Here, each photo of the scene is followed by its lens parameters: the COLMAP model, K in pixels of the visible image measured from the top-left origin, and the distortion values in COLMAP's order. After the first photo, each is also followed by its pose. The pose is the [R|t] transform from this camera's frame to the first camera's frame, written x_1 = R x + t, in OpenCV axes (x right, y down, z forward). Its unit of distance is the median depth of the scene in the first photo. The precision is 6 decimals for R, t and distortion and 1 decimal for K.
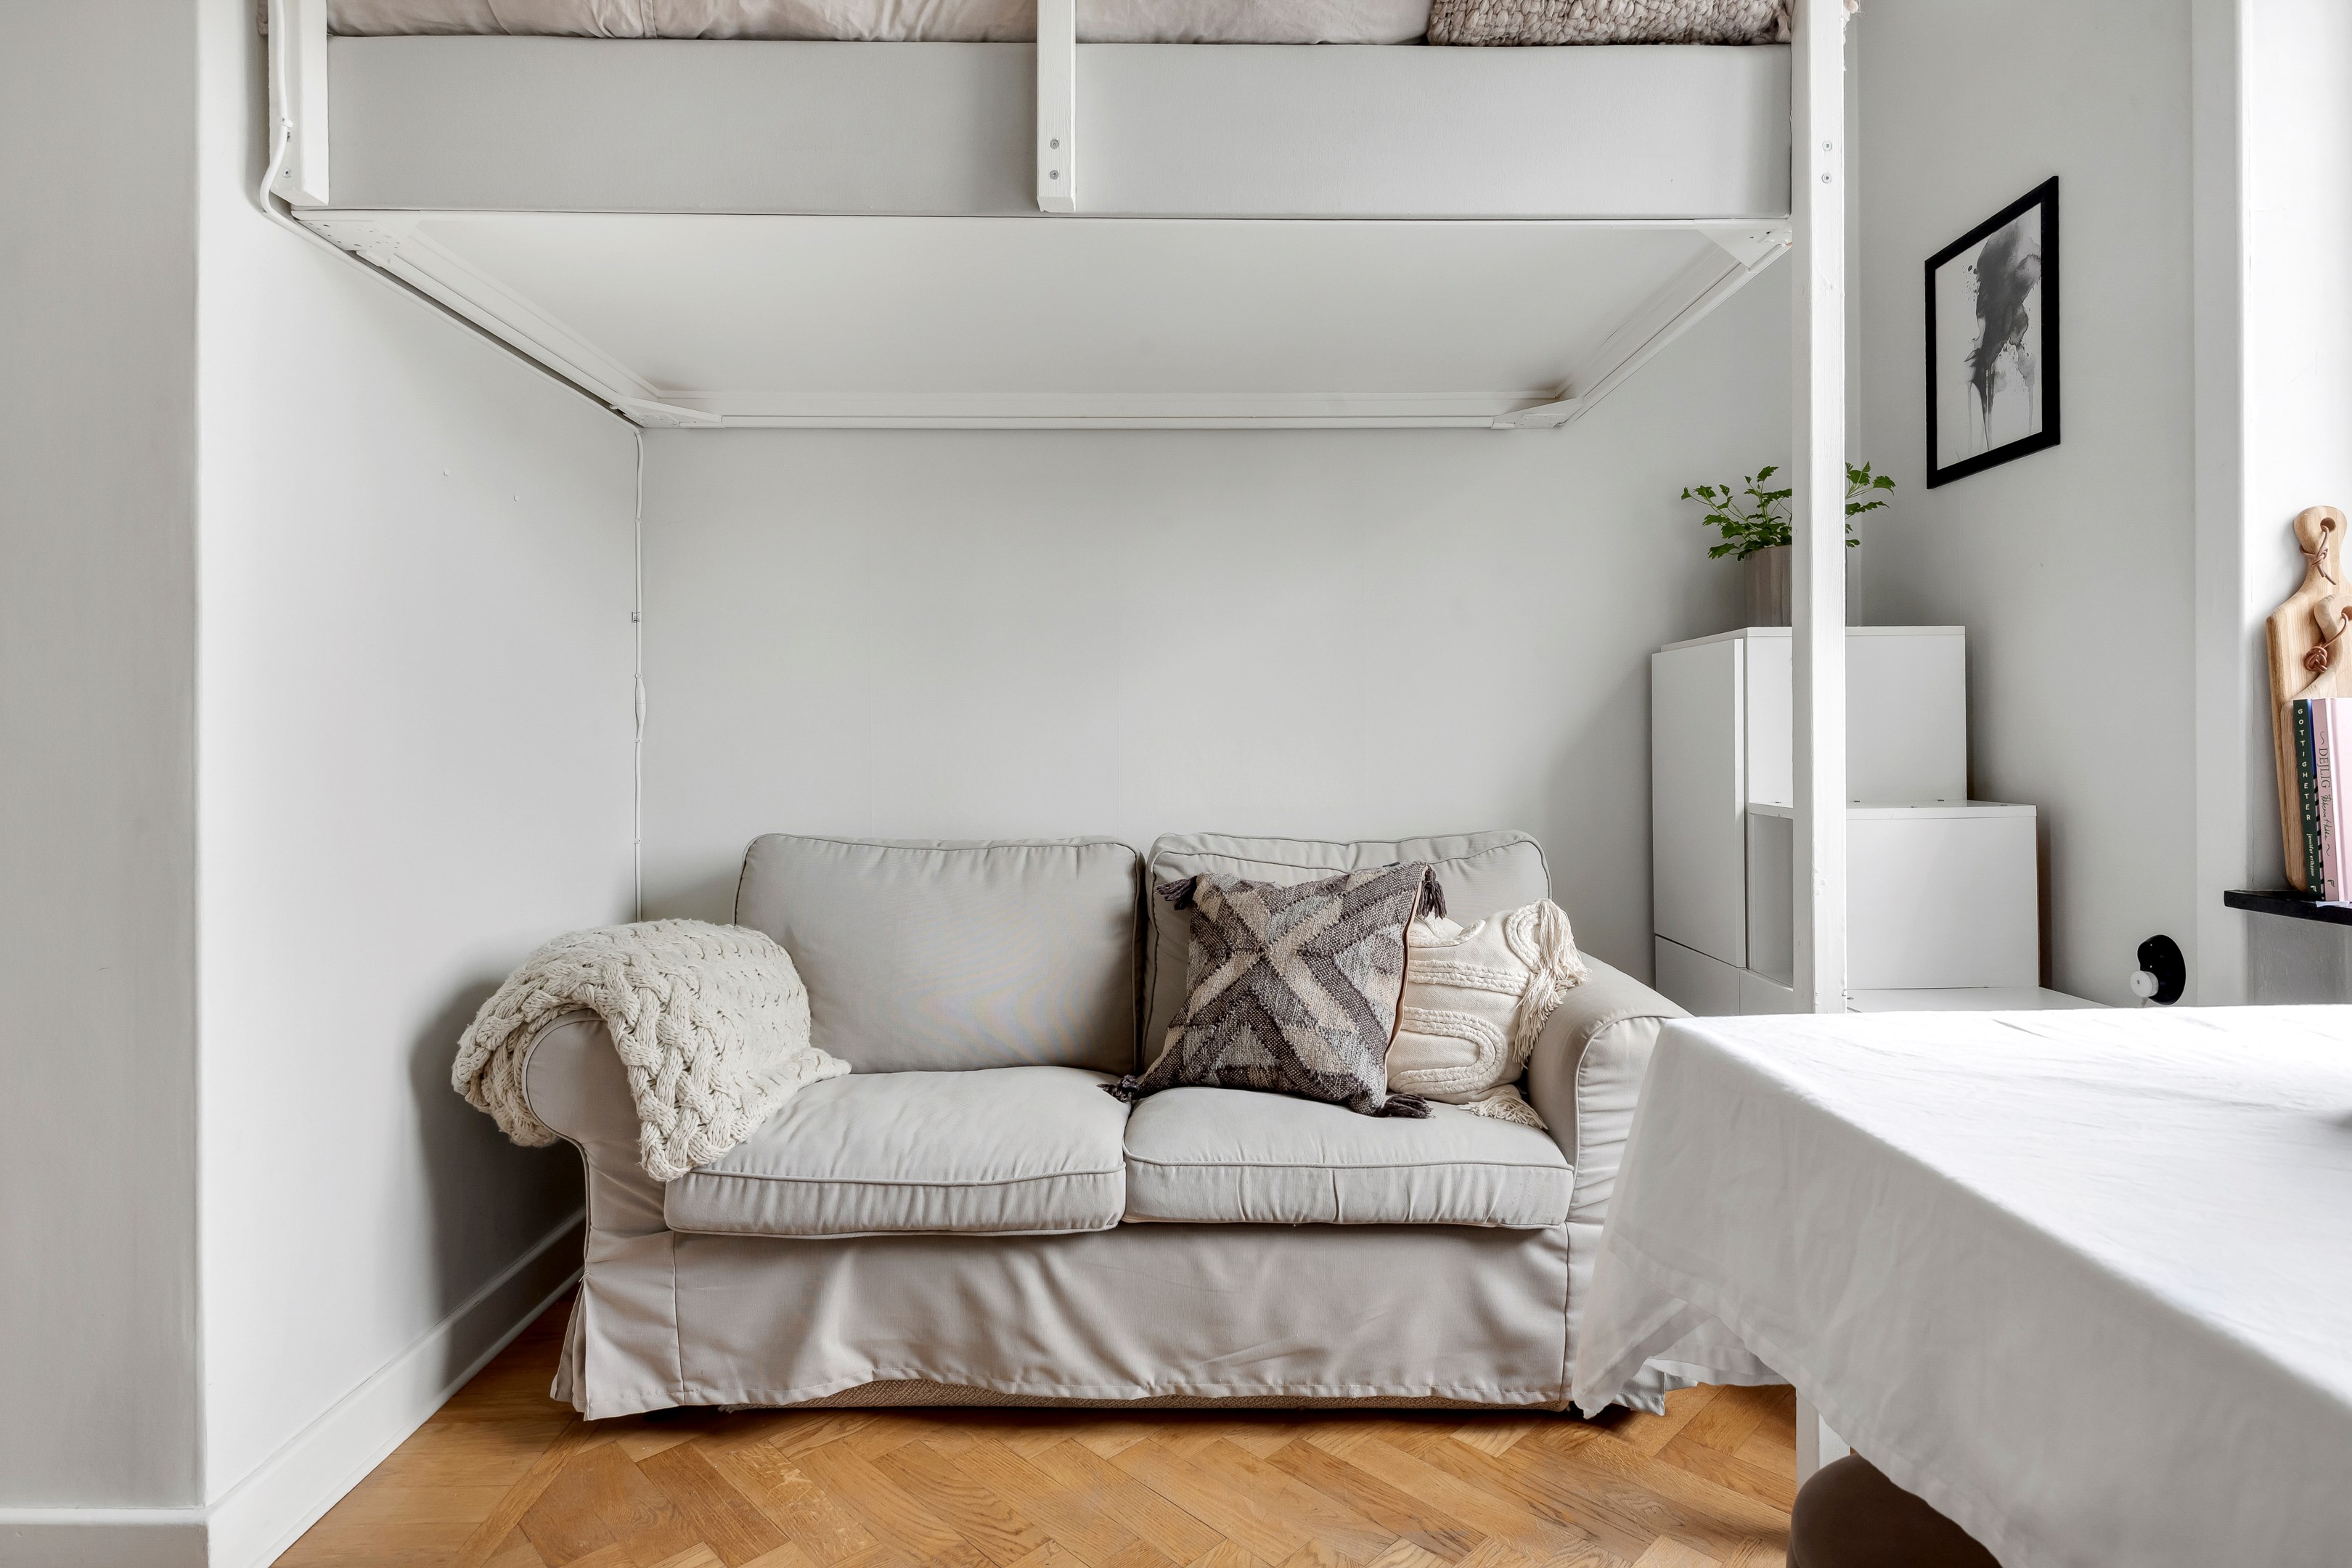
lens RADIAL K [[1159.5, 0, 1202.2], [0, 1159.5, 748.2], [0, 0, 1]] dist [0.001931, -0.000607]
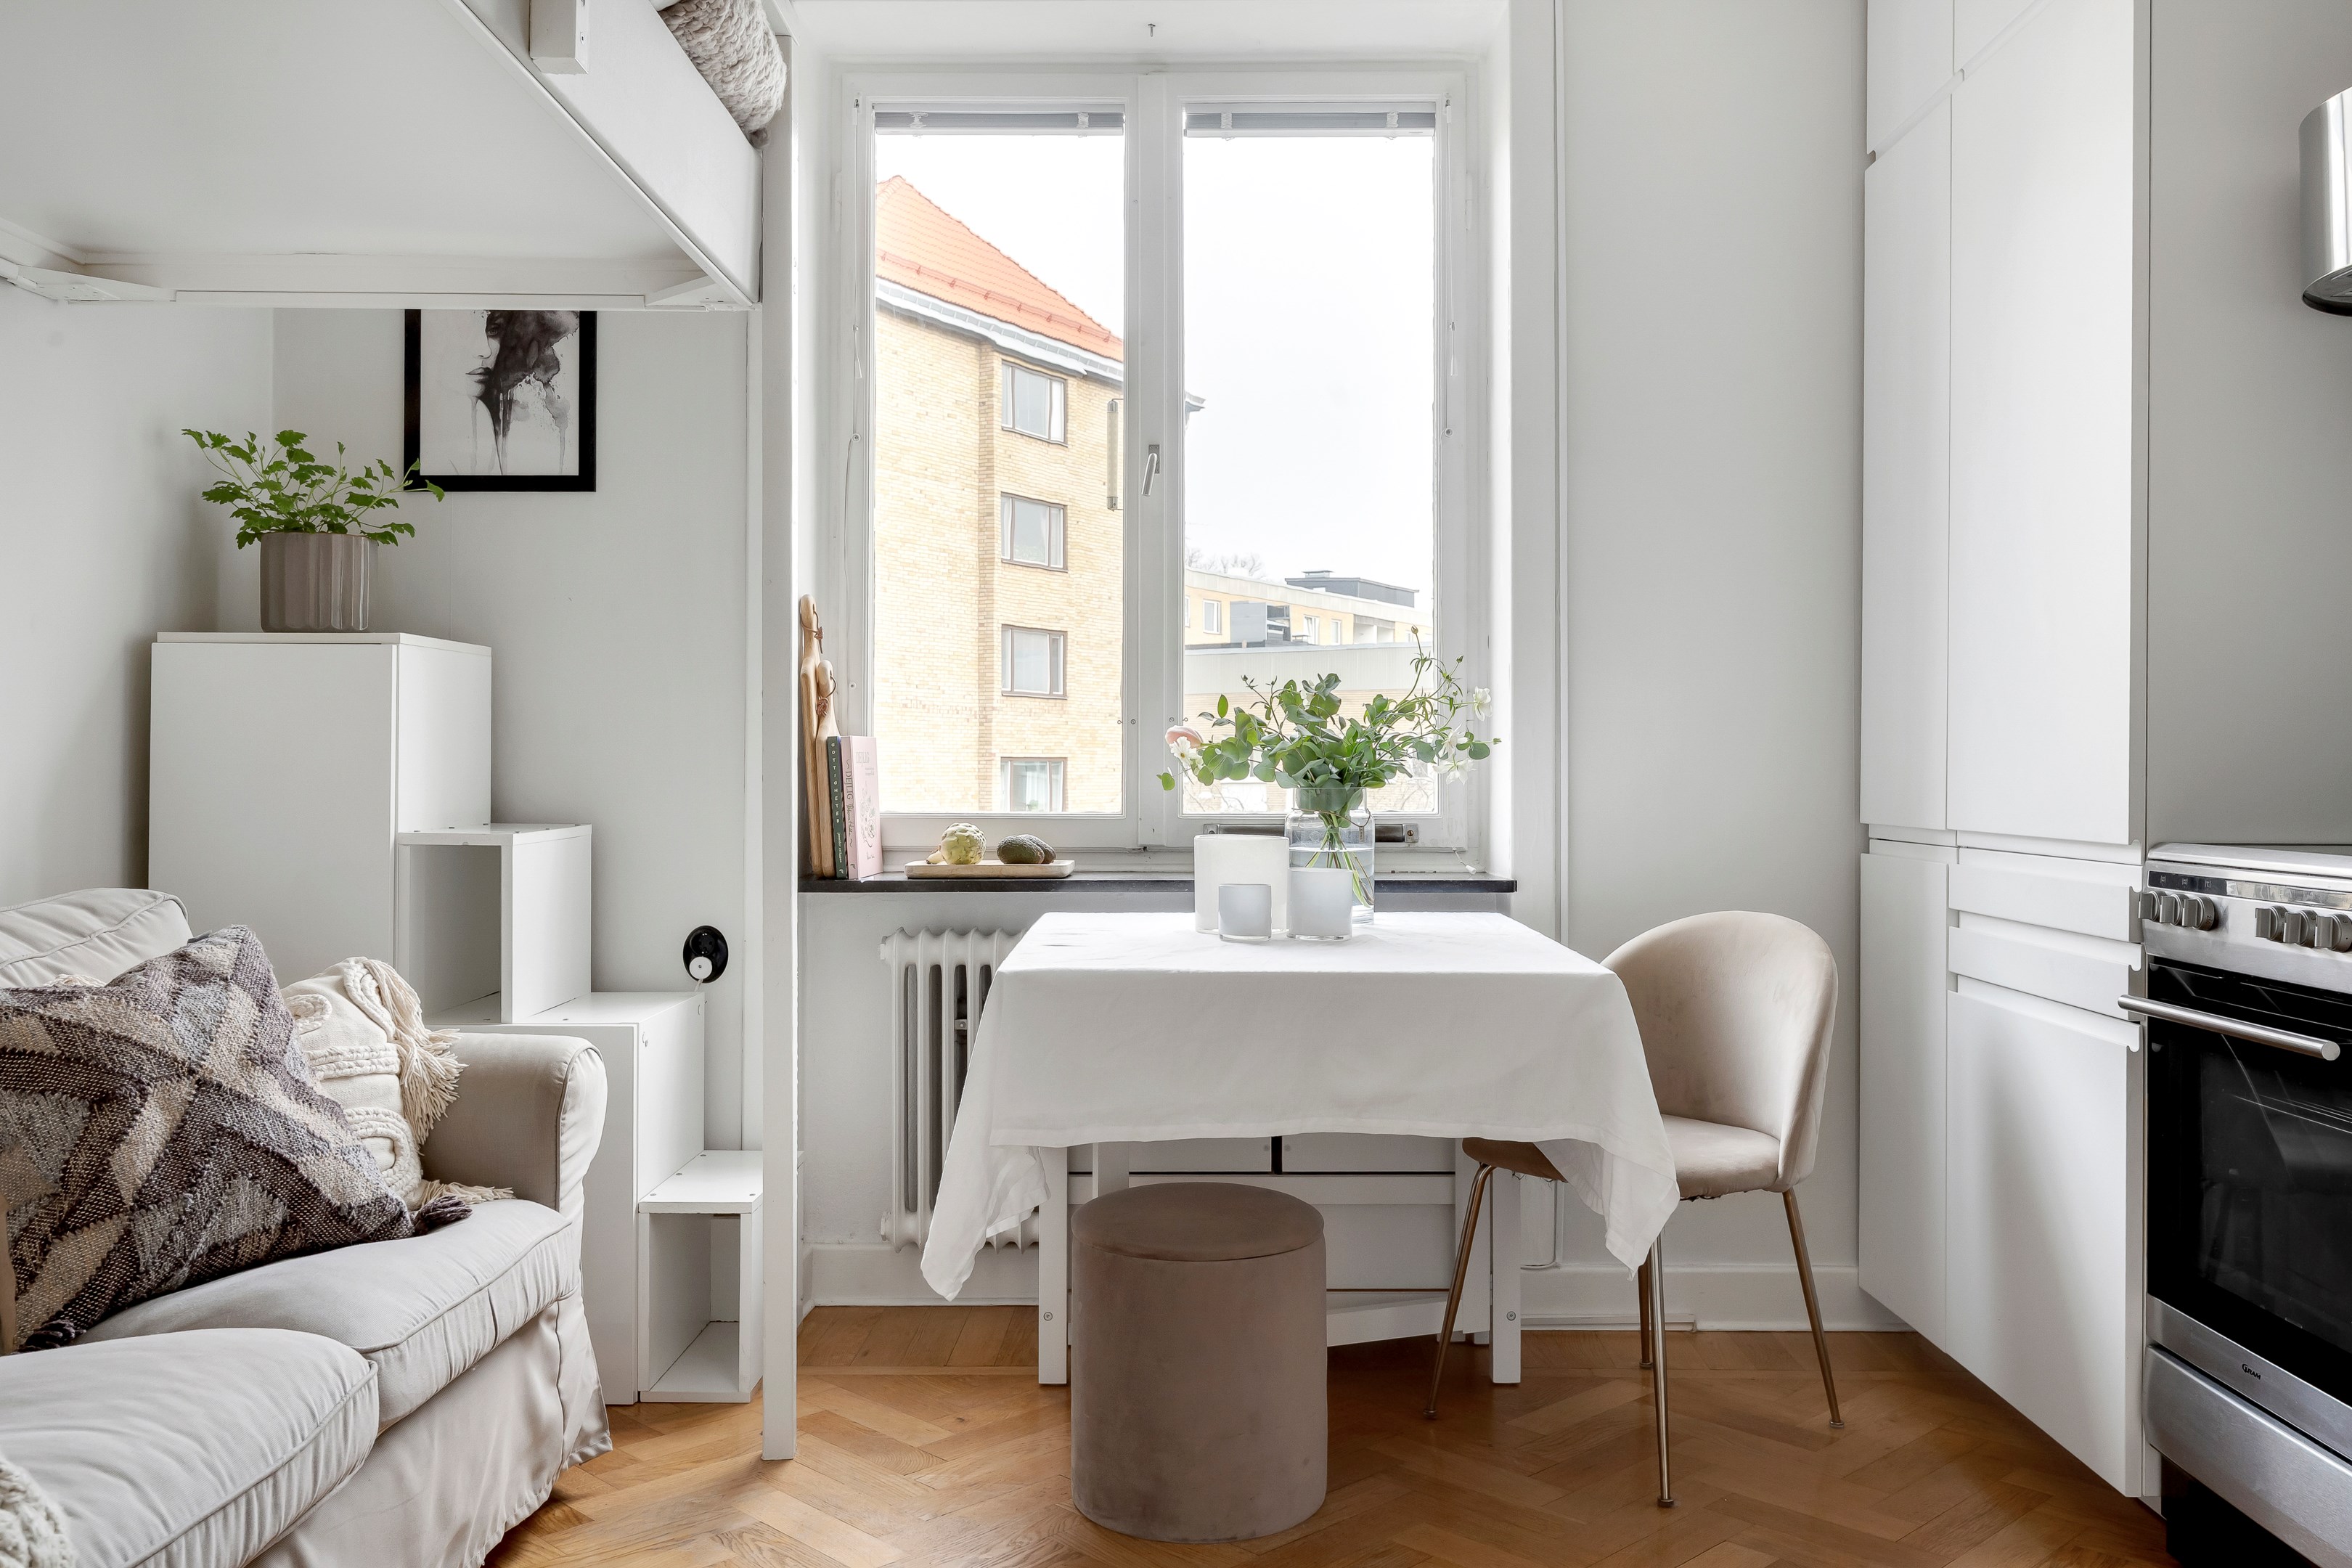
lens RADIAL K [[1888.2, 0, 1101.6], [0, 1888.2, 766.9], [0, 0, 1]] dist [-0.005953, -0.010554]
pose [[0.067498, 0.004348, 0.997710, -1.149096], [-0.000062, 0.999991, -0.004354, 0.004300], [-0.997719, 0.000232, 0.067498, 0.470775]]
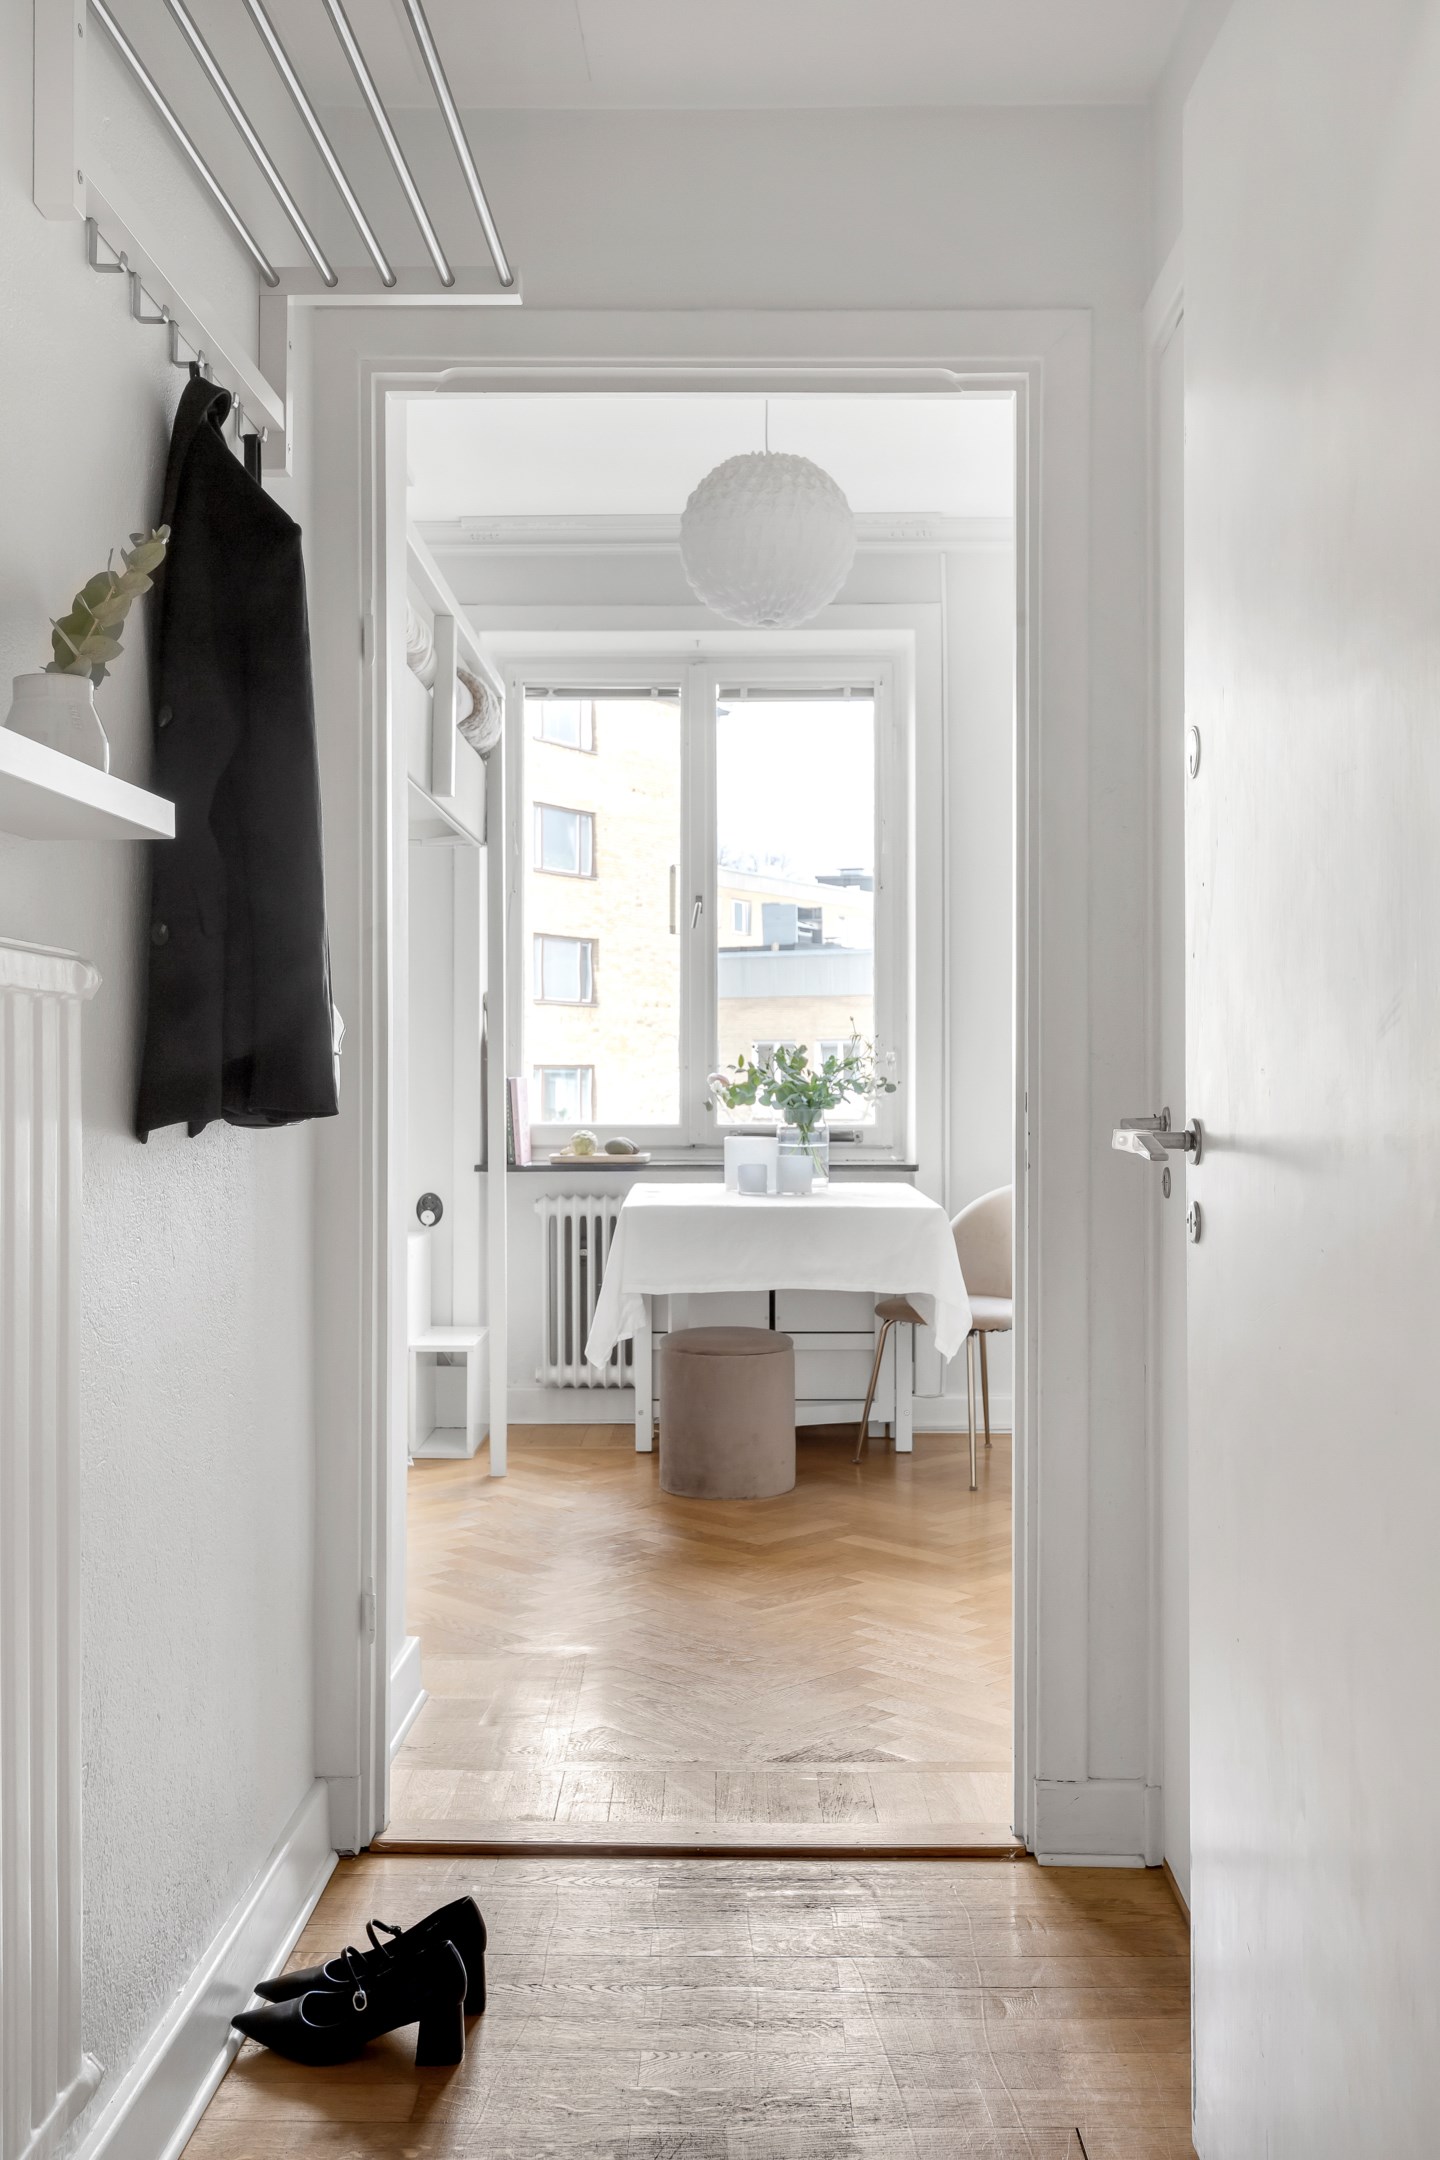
lens RADIAL K [[1955.6, 0, 596.6], [0, 1955.6, 1079.9], [0, 0, 1]] dist [-0.002416, -0.001762]
pose [[0.083349, 0.000375, 0.996520, -2.578535], [0.001555, 0.999999, -0.000506, -0.031503], [-0.996519, 0.001592, 0.083348, 0.445304]]
